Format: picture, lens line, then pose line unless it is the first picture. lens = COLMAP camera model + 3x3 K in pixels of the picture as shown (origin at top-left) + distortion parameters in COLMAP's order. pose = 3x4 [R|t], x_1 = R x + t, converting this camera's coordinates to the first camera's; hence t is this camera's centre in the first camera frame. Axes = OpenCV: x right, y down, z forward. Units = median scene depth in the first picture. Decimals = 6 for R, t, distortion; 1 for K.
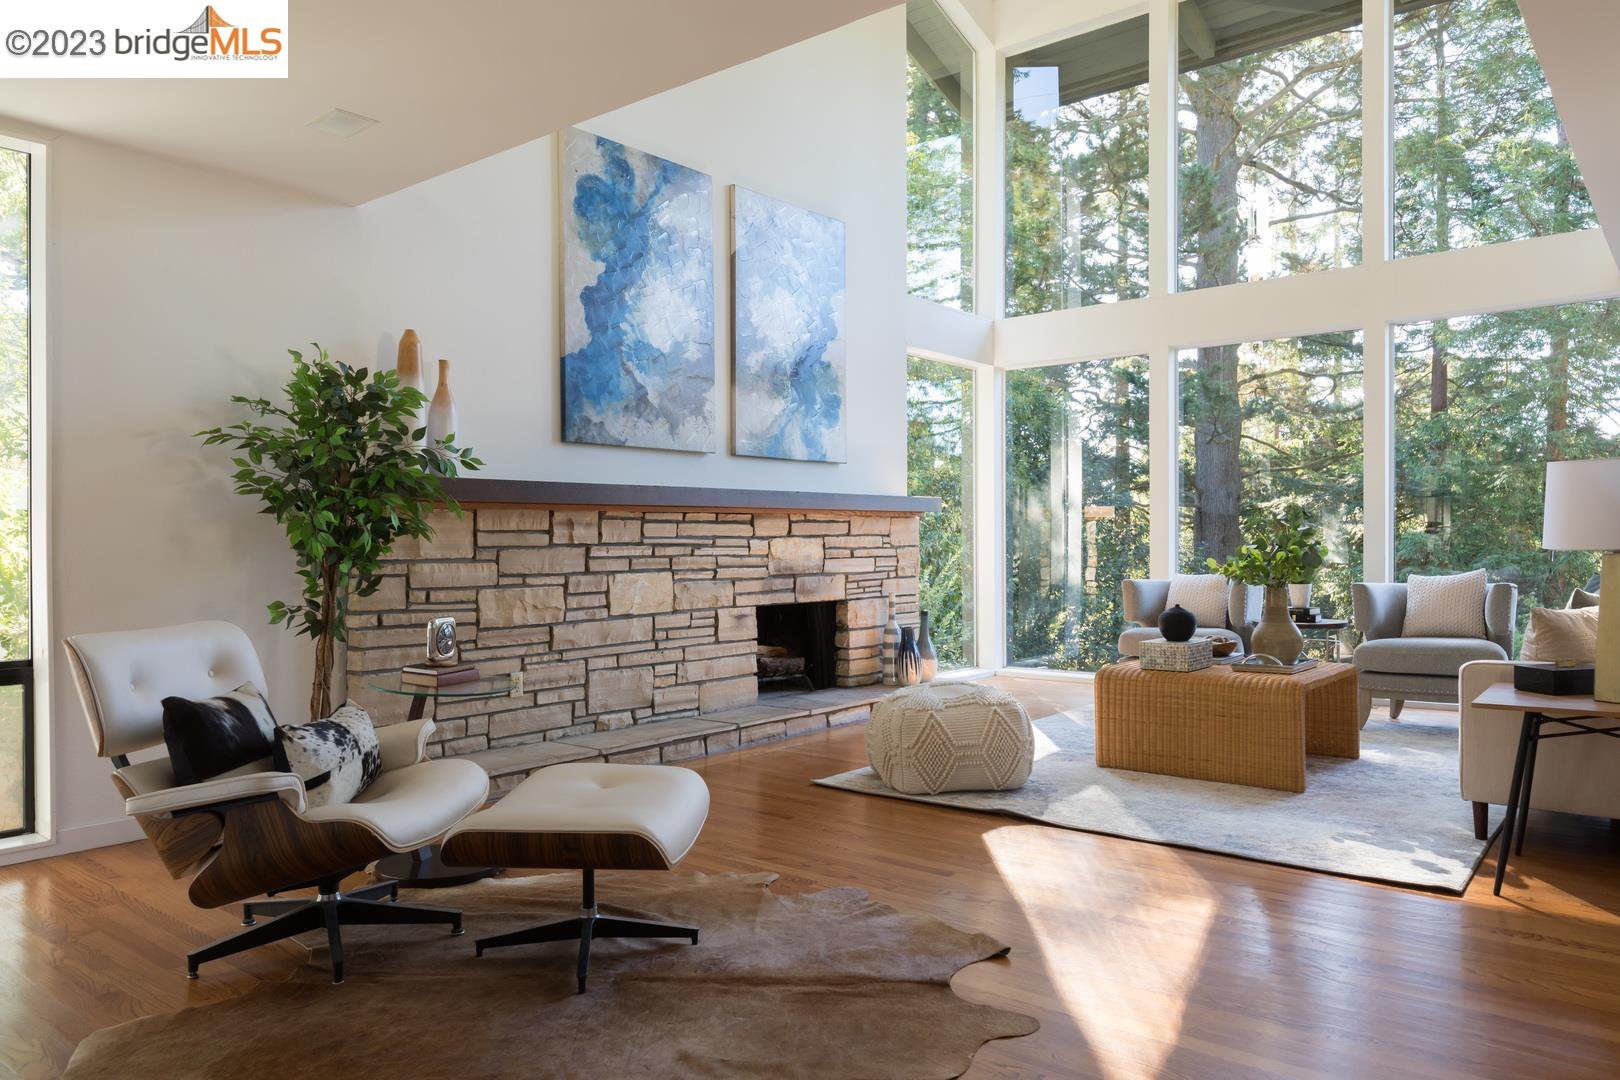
lens RADIAL K [[1145.9, 0, 810.0], [0, 1145.9, 540.0], [0, 0, 1]] dist [-0.000399, -0.000865]
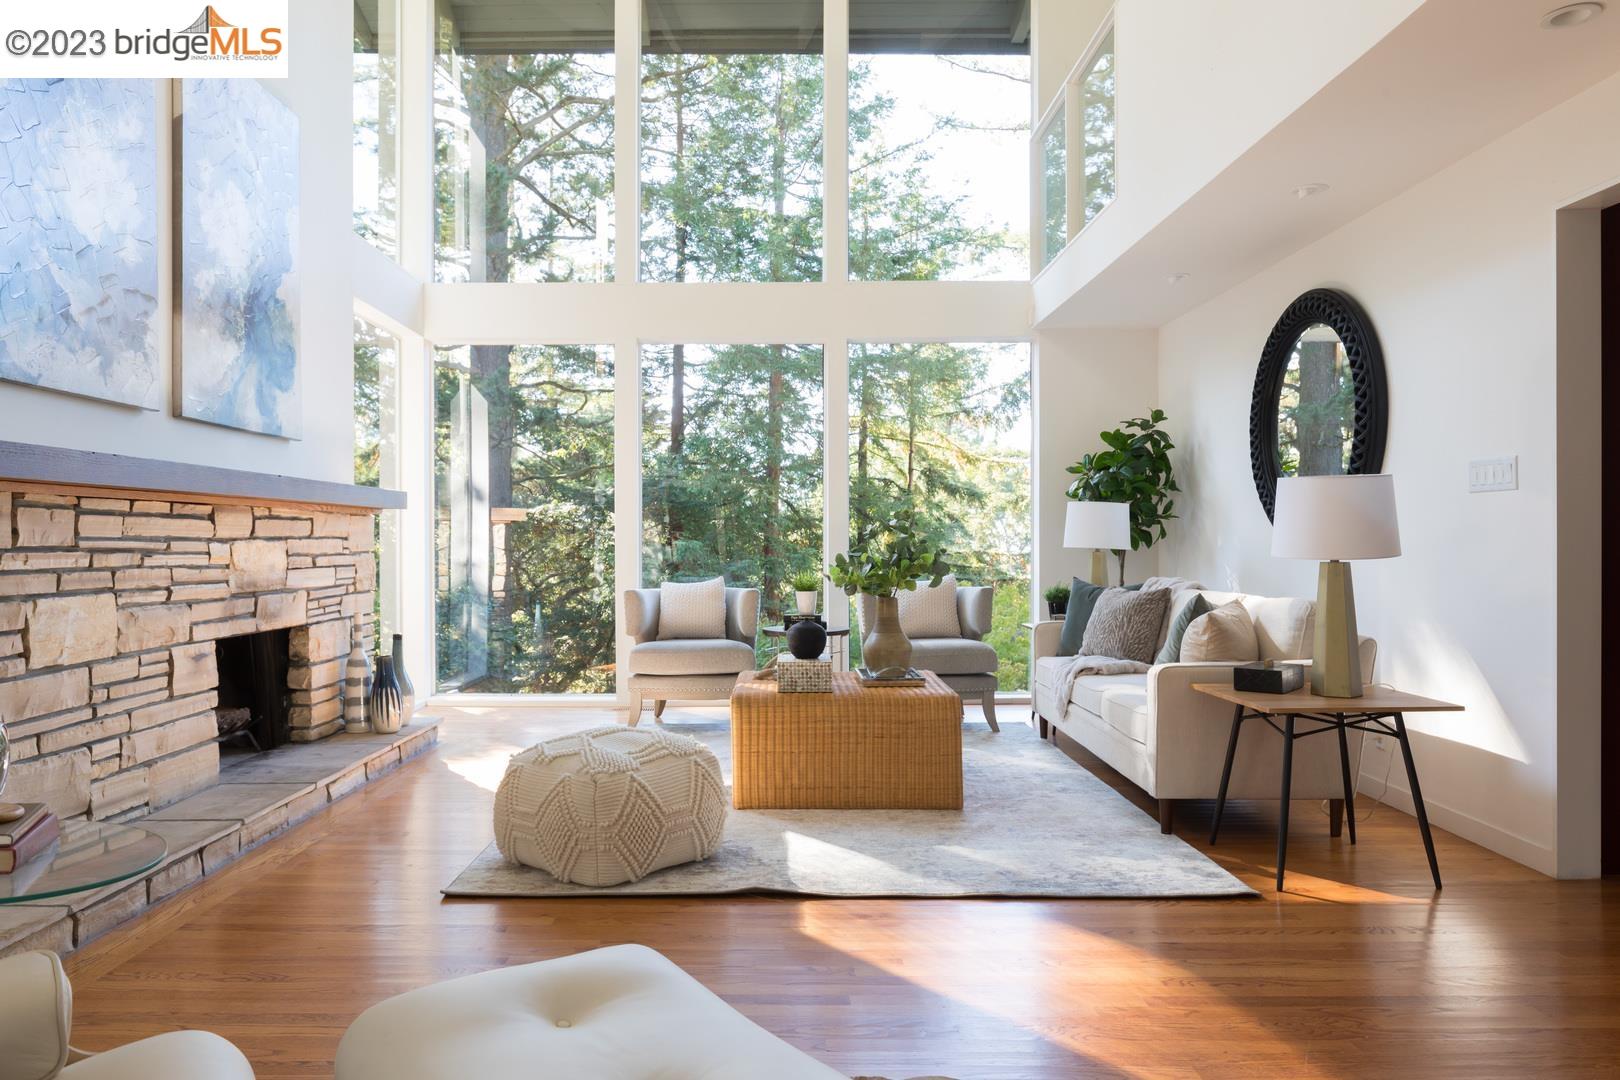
lens RADIAL K [[1116.6, 0, 775.5], [0, 1116.6, 548.6], [0, 0, 1]] dist [-0.000003, 0.000028]
pose [[0.772967, 0.003509, 0.634436, -0.220241], [-0.005584, 0.999984, 0.001272, 0.000461], [-0.634421, -0.004526, 0.772974, 0.283236]]
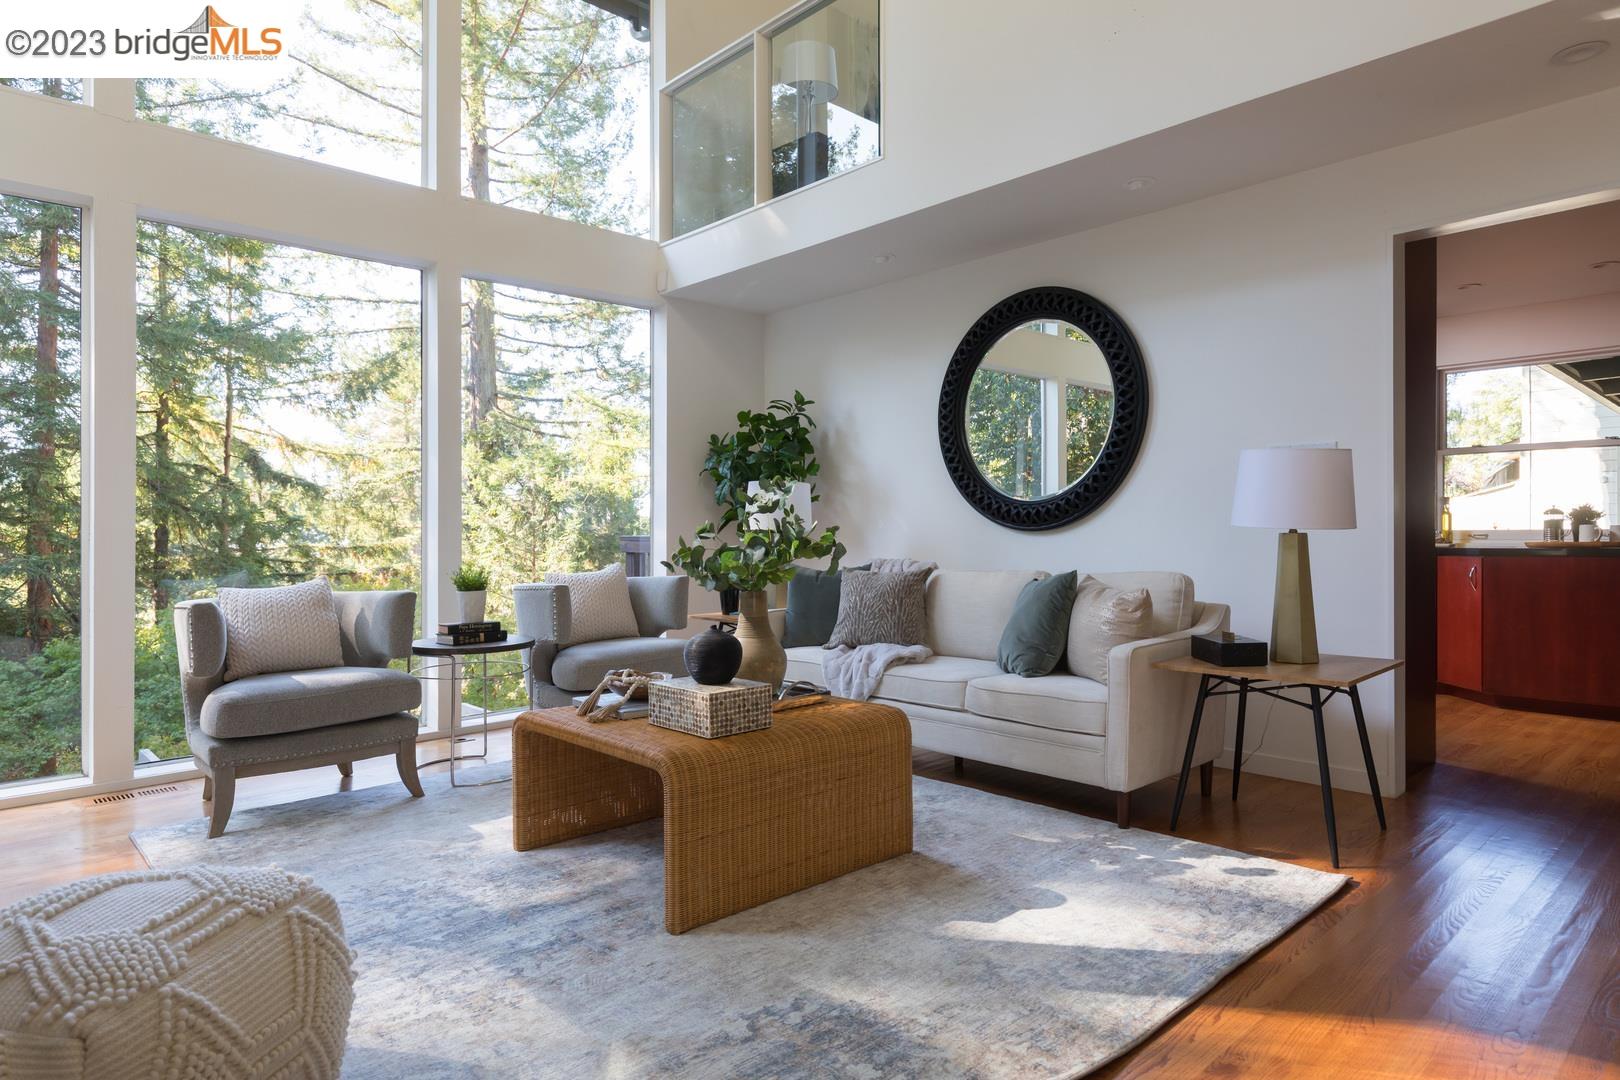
lens RADIAL K [[943.3, 0, 810.0], [0, 943.3, 540.0], [0, 0, 1]] dist [0.004013, 0.000236]
pose [[0.119107, -0.002828, 0.992877, -0.163553], [0.008916, 0.999959, 0.001778, 0.006500], [-0.992841, 0.008641, 0.119128, 0.745947]]
